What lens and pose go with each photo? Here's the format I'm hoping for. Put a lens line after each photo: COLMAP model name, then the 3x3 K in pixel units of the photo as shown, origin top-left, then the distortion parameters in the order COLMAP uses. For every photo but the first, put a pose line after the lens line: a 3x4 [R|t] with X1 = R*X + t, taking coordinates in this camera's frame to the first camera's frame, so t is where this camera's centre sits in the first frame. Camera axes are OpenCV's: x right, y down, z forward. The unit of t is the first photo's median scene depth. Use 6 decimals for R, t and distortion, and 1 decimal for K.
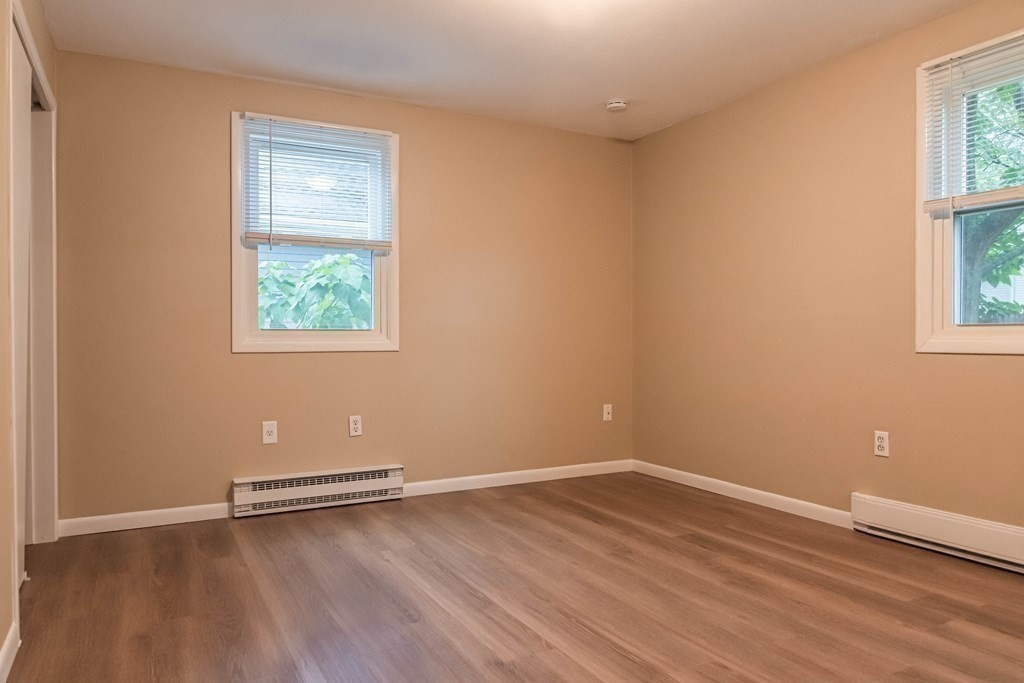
lens RADIAL K [[693.7, 0, 511.8], [0, 693.7, 340.8], [0, 0, 1]] dist [0.003798, -0.010540]
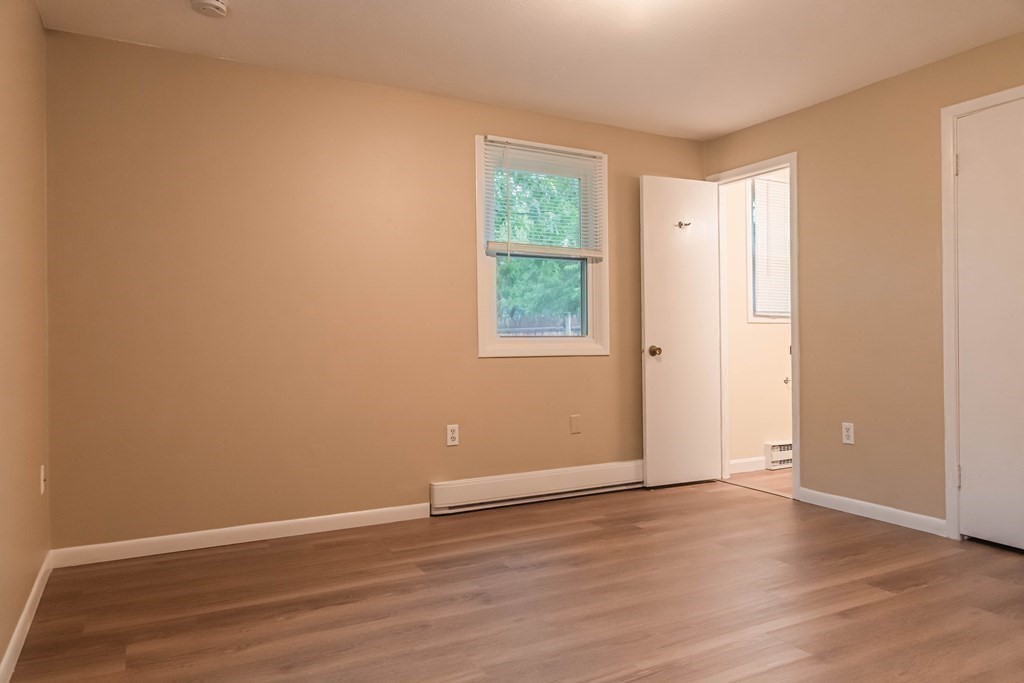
lens RADIAL K [[693.7, 0, 512.8], [0, 693.7, 340.9], [0, 0, 1]] dist [0.003798, -0.010540]
pose [[-0.011579, 0.003140, 0.999928, -0.704290], [0.007953, 0.999964, -0.003049, -0.009848], [-0.999901, 0.007917, -0.011604, 0.968318]]
